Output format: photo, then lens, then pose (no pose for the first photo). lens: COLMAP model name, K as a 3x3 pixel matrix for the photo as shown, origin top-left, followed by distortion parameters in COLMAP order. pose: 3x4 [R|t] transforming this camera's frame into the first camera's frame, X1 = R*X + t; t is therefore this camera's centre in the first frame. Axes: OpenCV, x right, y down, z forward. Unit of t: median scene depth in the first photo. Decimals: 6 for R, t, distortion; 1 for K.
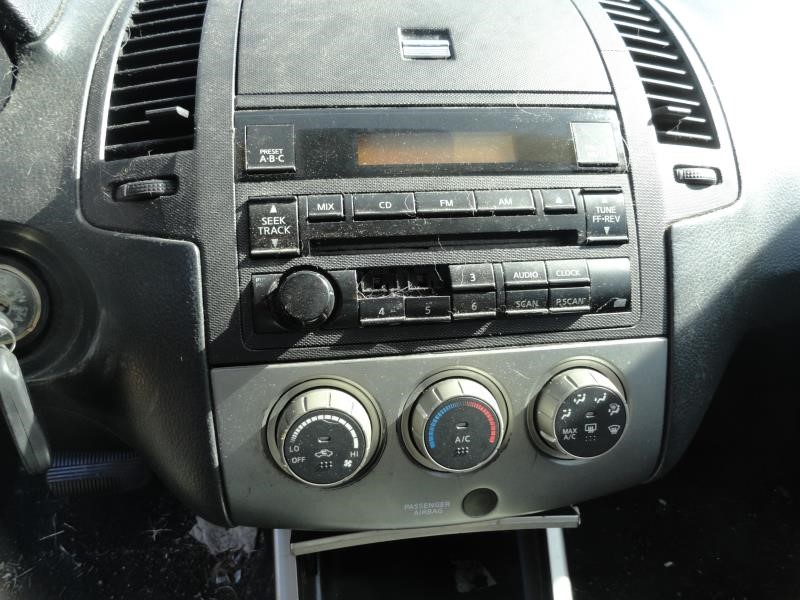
lens RADIAL K [[541.2, 0, 399.7], [0, 541.2, 299.7], [0, 0, 1]] dist [-0.022194, 0.008141]
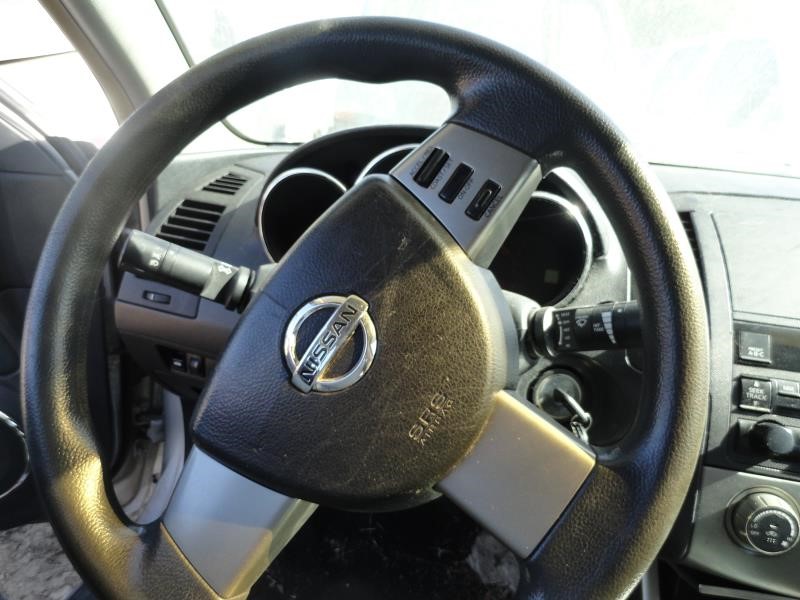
lens RADIAL K [[541.2, 0, 399.7], [0, 541.2, 299.7], [0, 0, 1]] dist [-0.022194, 0.008141]
pose [[0.939666, 0.174718, -0.294113, -0.853617], [-0.208803, 0.973942, -0.088537, -0.037927], [0.270980, 0.144606, 0.951661, -1.004472]]
